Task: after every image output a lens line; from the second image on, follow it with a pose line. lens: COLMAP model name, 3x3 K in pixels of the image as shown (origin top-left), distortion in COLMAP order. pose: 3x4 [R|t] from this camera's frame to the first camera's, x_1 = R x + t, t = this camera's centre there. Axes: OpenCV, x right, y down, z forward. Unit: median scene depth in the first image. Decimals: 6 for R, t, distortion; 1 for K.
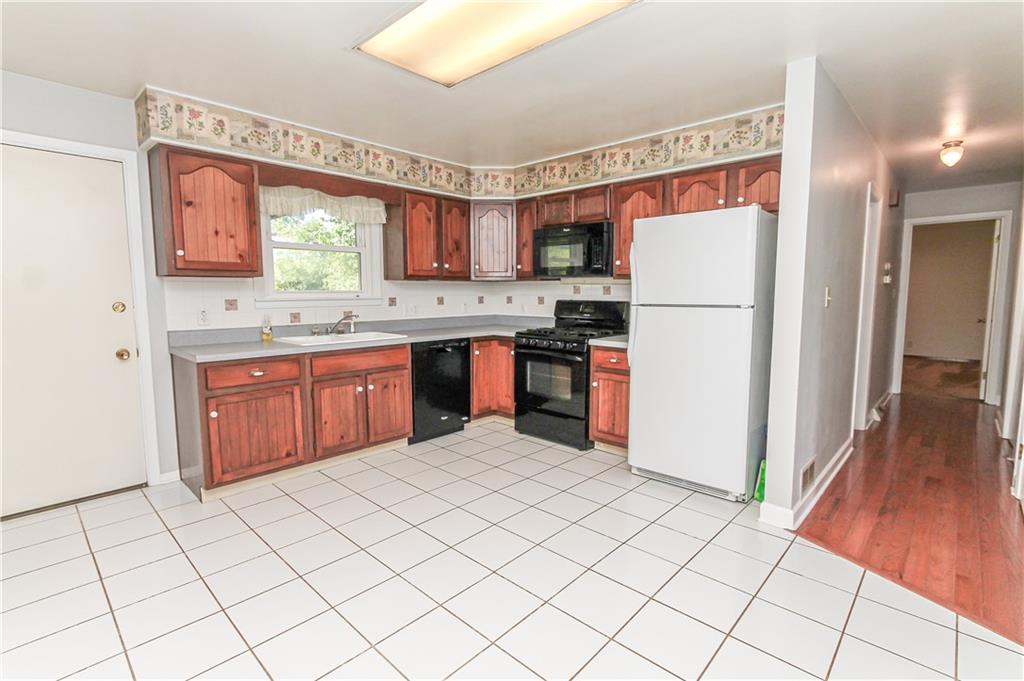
lens RADIAL K [[474.5, 0, 512.9], [0, 474.5, 336.0], [0, 0, 1]] dist [-0.003233, 0.000383]
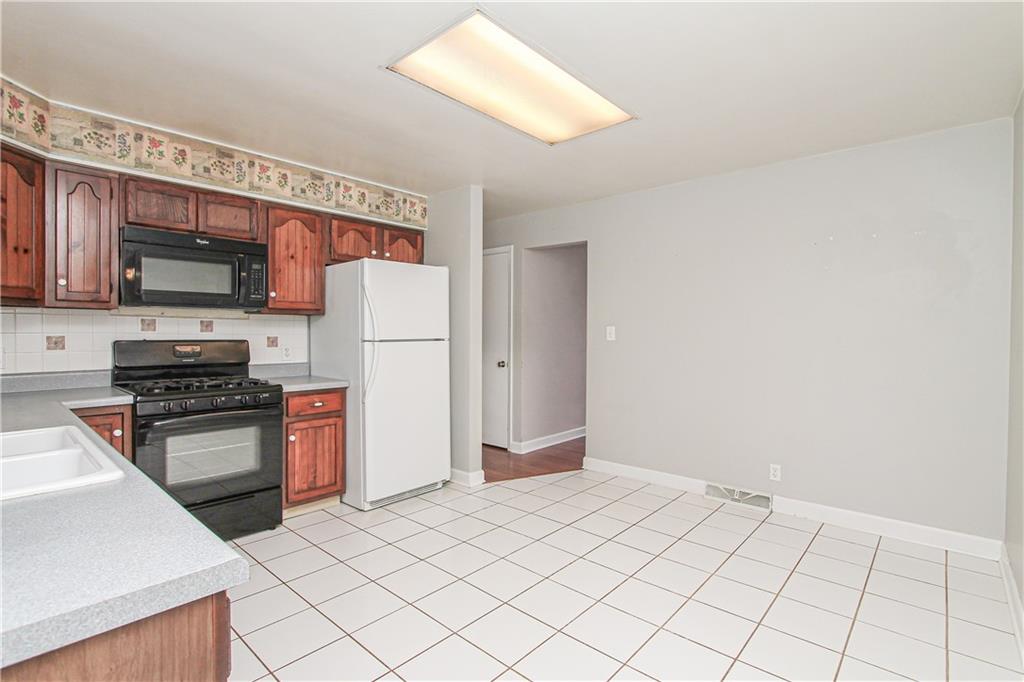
lens RADIAL K [[474.5, 0, 516.5], [0, 474.5, 336.1], [0, 0, 1]] dist [-0.003233, 0.000383]
pose [[-0.002073, -0.013919, 0.999901, -0.671991], [0.089732, 0.995867, 0.014049, -0.054825], [-0.995964, 0.089752, -0.000816, 0.601150]]
